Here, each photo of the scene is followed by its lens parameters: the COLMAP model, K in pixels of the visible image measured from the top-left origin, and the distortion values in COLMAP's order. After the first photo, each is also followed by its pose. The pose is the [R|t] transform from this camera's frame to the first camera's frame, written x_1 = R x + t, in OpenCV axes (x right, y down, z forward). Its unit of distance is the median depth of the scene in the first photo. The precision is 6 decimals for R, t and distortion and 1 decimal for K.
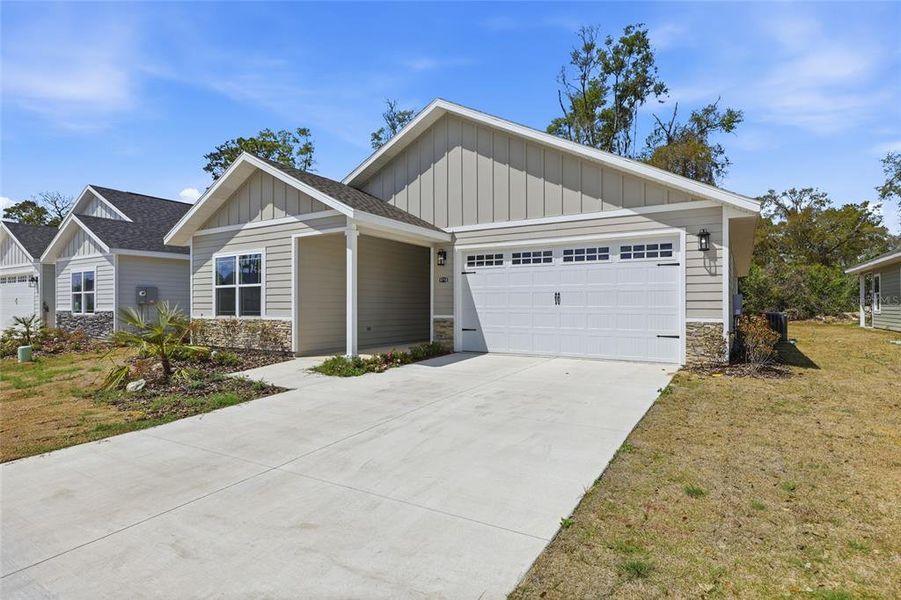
lens RADIAL K [[459.3, 0, 450.4], [0, 459.3, 309.3], [0, 0, 1]] dist [0.000370, -0.000303]
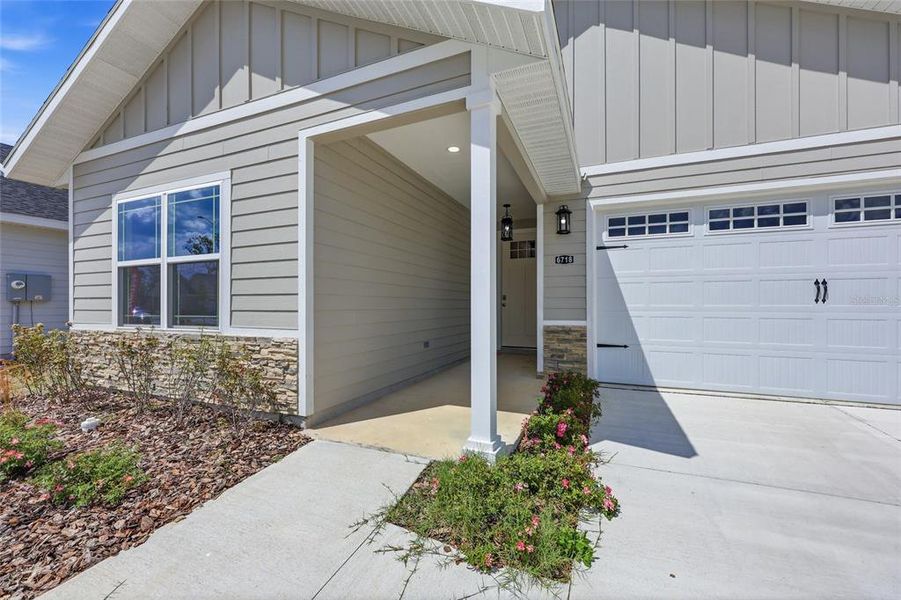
lens RADIAL K [[360.1, 0, 450.3], [0, 360.1, 306.0], [0, 0, 1]] dist [0.001996, 0.000242]
pose [[0.987864, 0.000331, 0.155322, -0.241159], [0.000406, 0.999989, -0.004711, -0.003903], [-0.155322, 0.004717, 0.987853, 0.609286]]
